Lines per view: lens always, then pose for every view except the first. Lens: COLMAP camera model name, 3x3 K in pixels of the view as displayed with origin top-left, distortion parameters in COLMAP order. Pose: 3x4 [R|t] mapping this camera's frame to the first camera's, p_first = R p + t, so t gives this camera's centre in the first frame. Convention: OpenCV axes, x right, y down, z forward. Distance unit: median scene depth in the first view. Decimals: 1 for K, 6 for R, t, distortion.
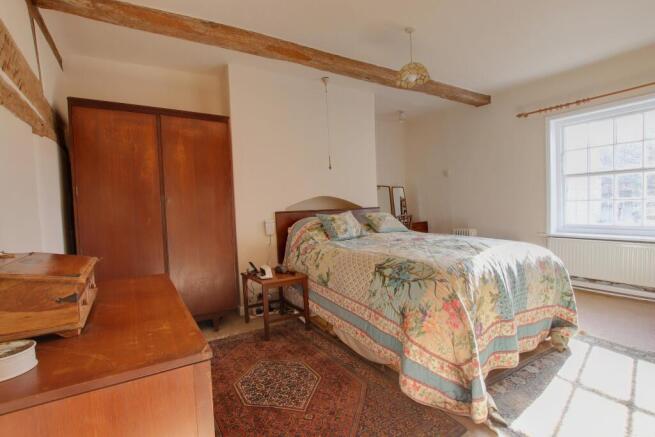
lens RADIAL K [[316.8, 0, 327.5], [0, 316.8, 218.5], [0, 0, 1]] dist [-0.002198, 0.000920]
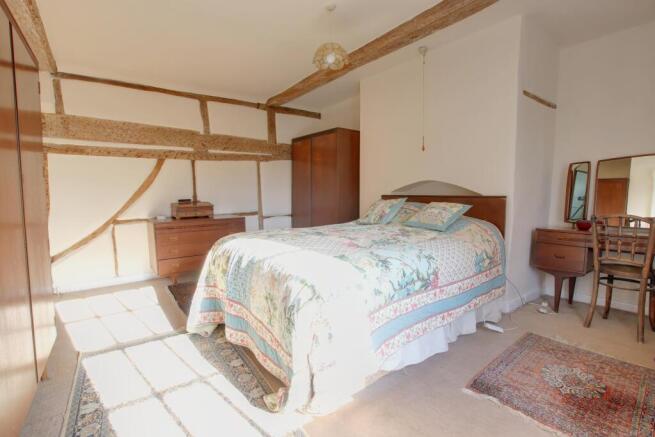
lens RADIAL K [[316.8, 0, 327.5], [0, 316.8, 218.5], [0, 0, 1]] dist [-0.002198, 0.000920]
pose [[0.039581, 0.125636, -0.991286, 1.455304], [-0.044621, 0.991296, 0.123856, -0.103512], [0.998220, 0.039330, 0.044842, 1.116855]]
